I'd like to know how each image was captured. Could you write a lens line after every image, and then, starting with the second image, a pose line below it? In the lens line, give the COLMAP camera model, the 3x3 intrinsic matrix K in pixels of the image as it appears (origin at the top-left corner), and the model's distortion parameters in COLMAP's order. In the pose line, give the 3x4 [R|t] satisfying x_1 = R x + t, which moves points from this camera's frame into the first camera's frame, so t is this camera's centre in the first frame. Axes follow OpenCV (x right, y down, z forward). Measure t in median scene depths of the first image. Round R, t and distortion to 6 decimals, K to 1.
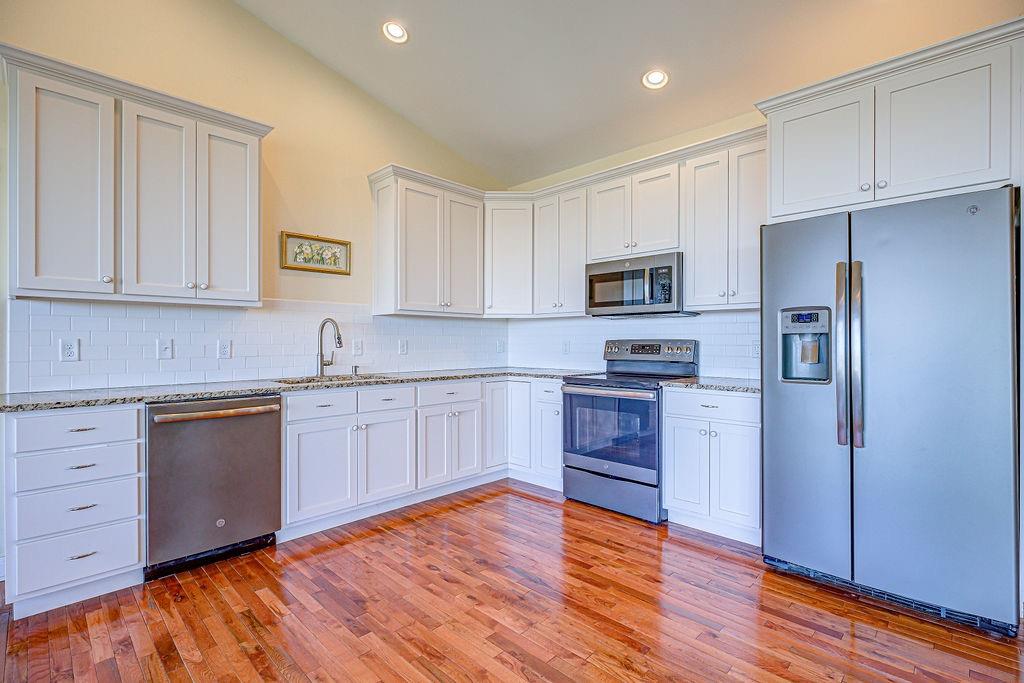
lens RADIAL K [[469.9, 0, 512.0], [0, 469.9, 341.5], [0, 0, 1]] dist [-0.004023, 0.000540]
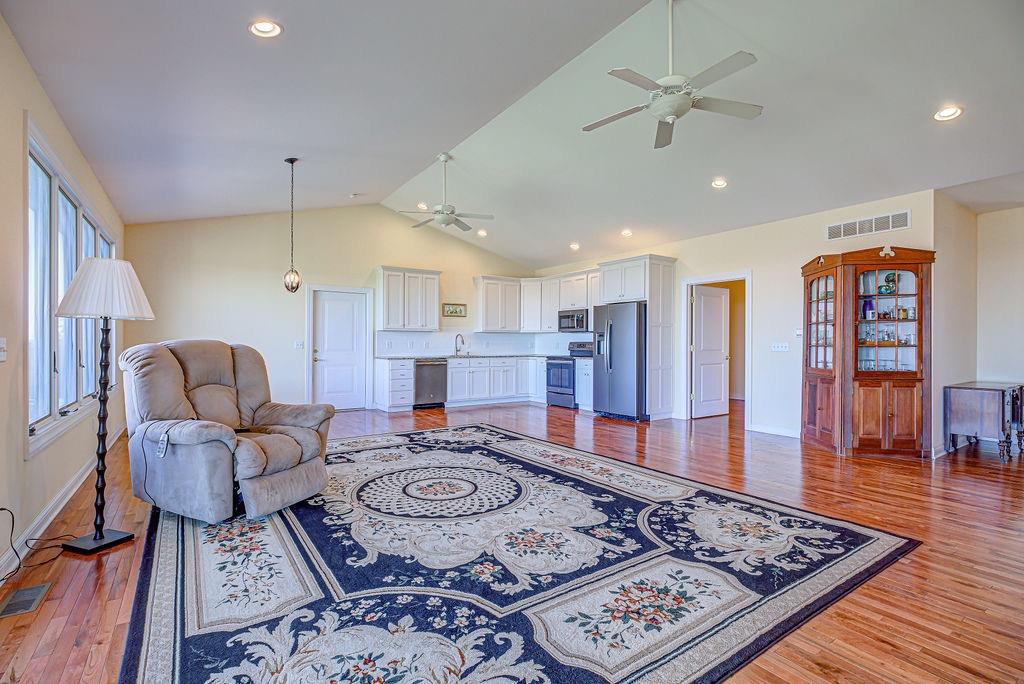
lens RADIAL K [[469.9, 0, 512.0], [0, 469.9, 342.0], [0, 0, 1]] dist [-0.004023, 0.000540]
pose [[0.980045, 0.000881, -0.198776, 0.507937], [-0.001197, 0.999998, -0.001470, 0.001005], [0.198774, 0.001678, 0.980044, -1.803030]]
